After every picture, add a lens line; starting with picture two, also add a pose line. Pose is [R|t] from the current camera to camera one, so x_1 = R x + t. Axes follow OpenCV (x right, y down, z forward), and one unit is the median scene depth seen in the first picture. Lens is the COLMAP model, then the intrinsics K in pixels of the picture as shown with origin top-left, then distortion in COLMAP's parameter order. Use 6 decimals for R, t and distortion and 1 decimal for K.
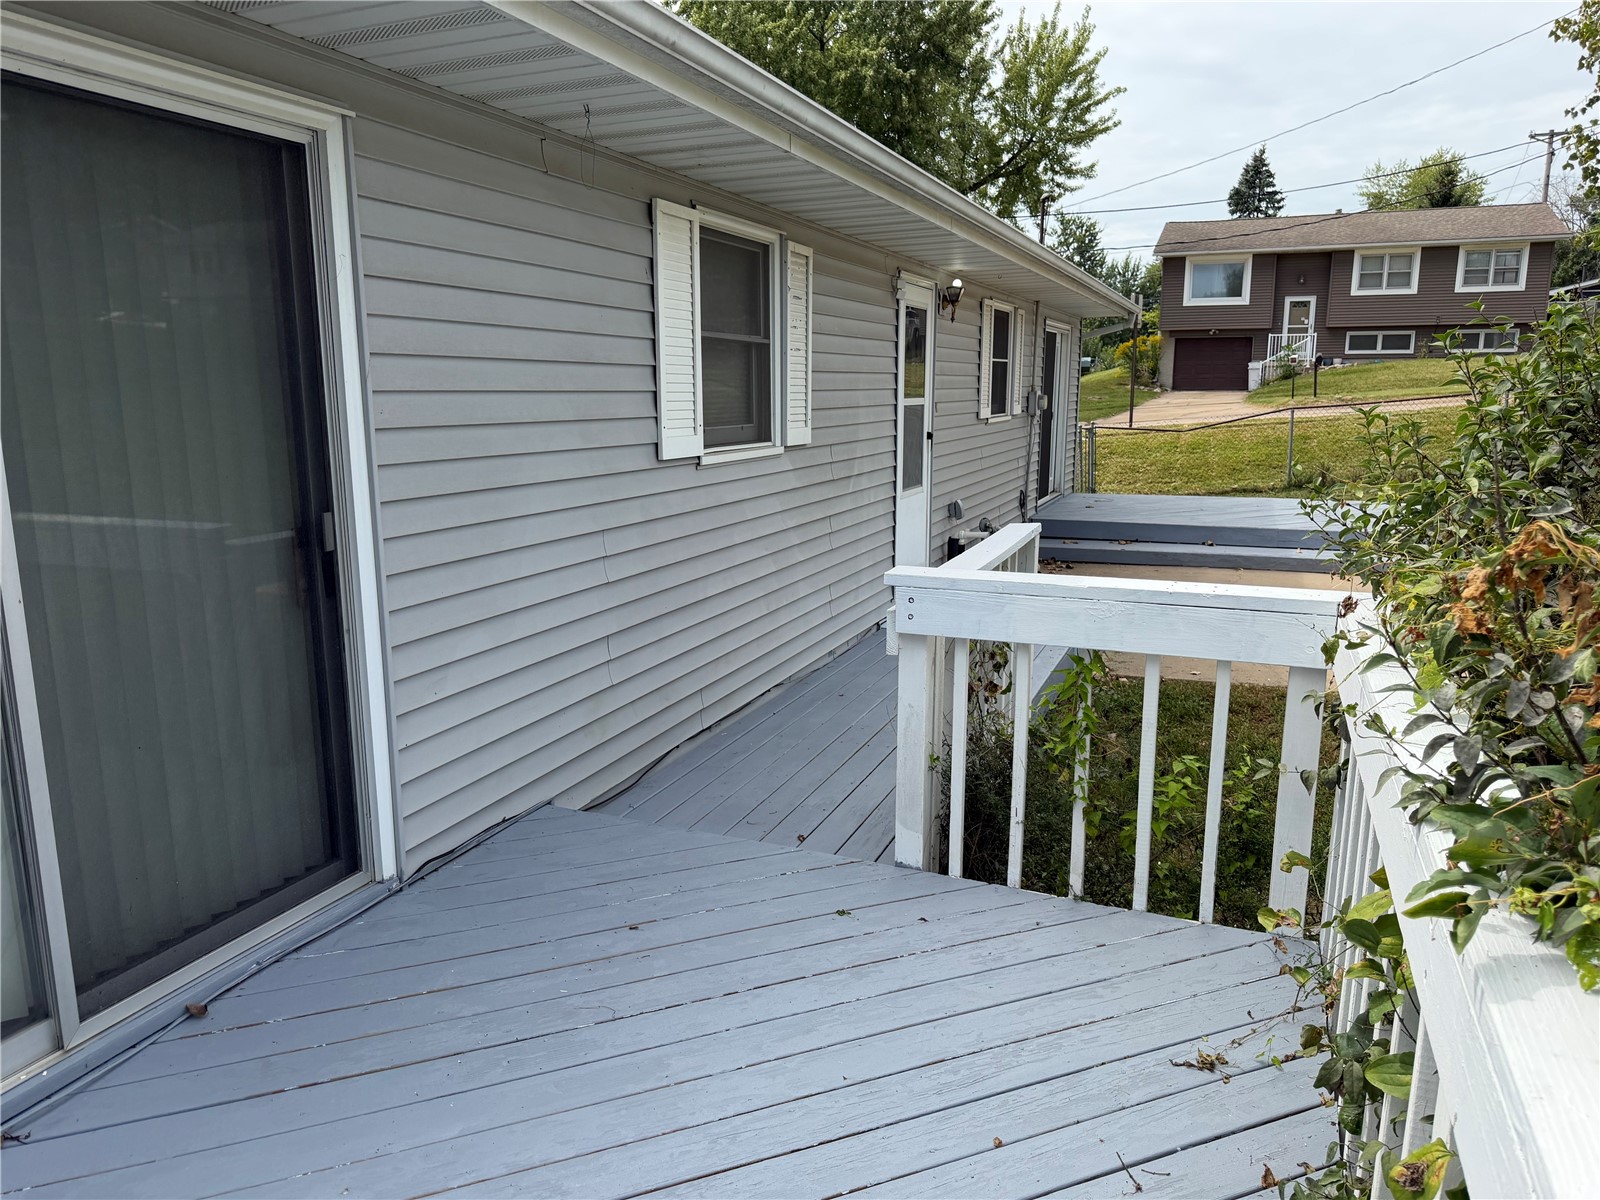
lens RADIAL K [[1128.2, 0, 800.0], [0, 1128.2, 600.0], [0, 0, 1]] dist [-0.005552, -0.007119]
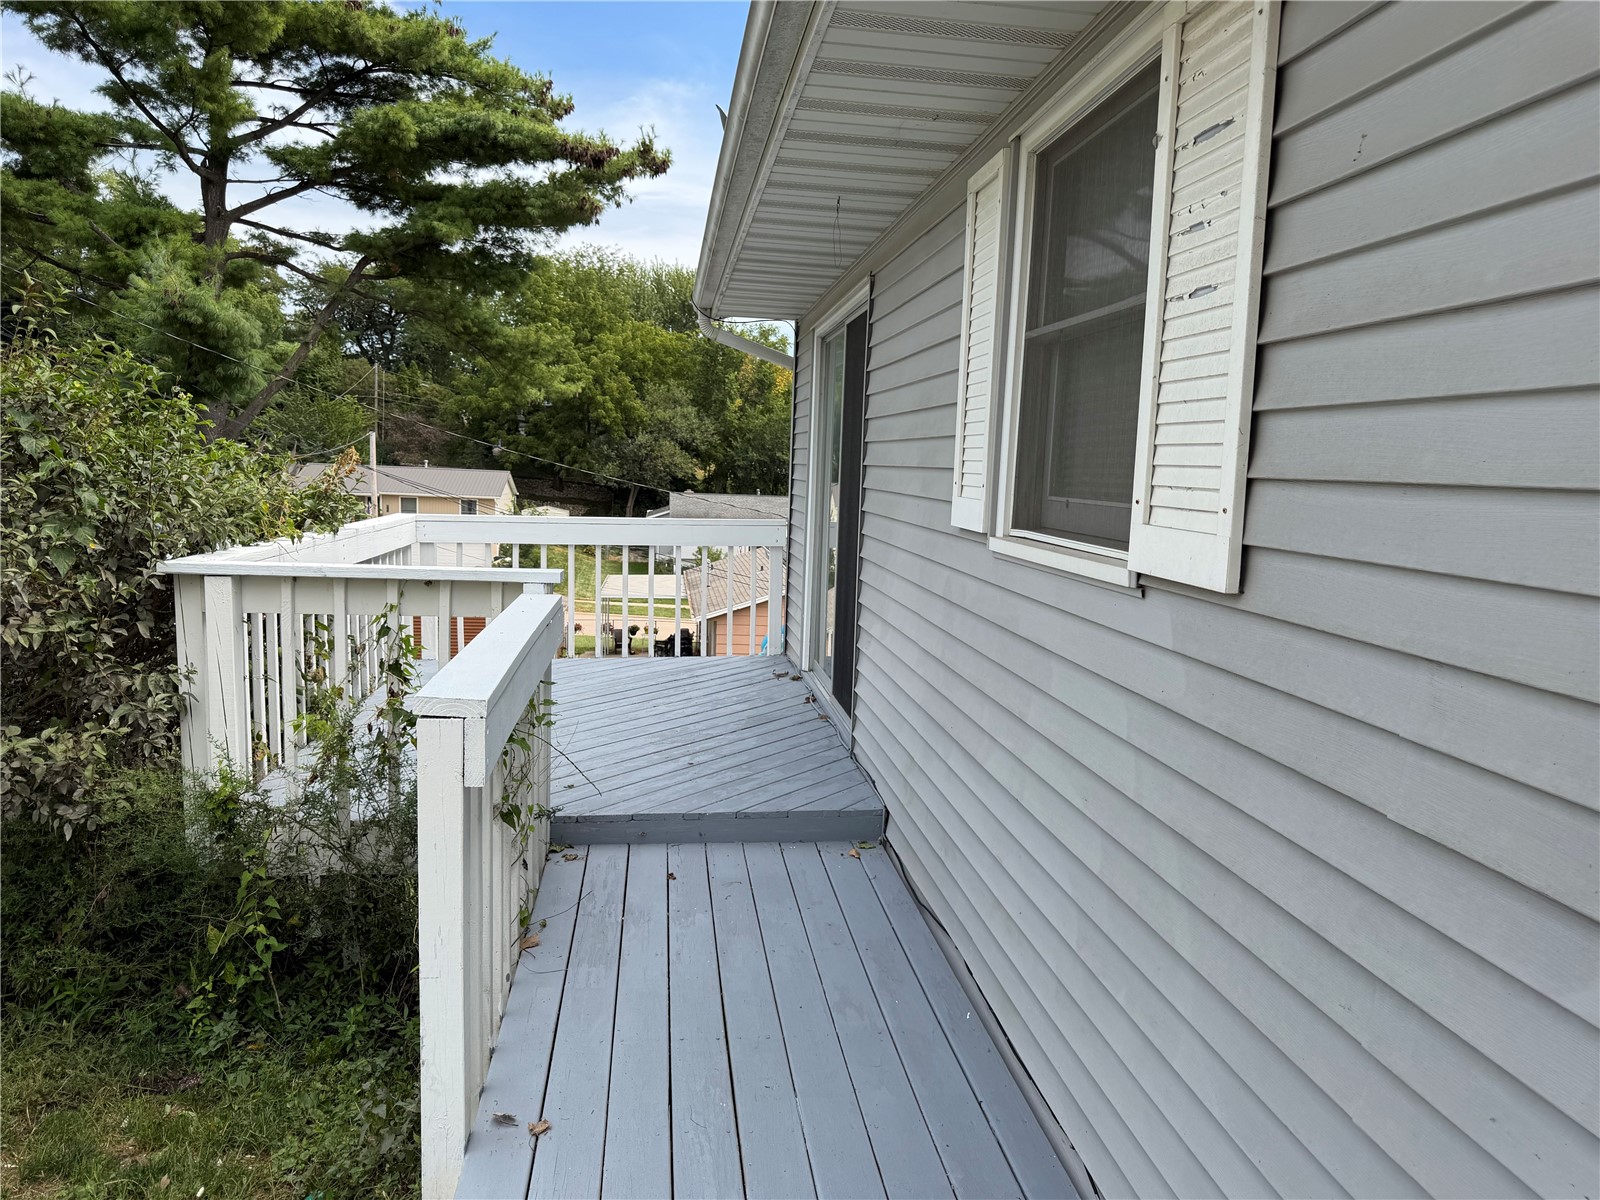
lens RADIAL K [[1128.2, 0, 800.0], [0, 1128.2, 600.0], [0, 0, 1]] dist [-0.005552, -0.007119]
pose [[-0.877743, 0.024921, -0.478482, 0.029038], [-0.128519, 0.949804, 0.285229, -0.024602], [0.461573, 0.311852, -0.830481, 0.141947]]
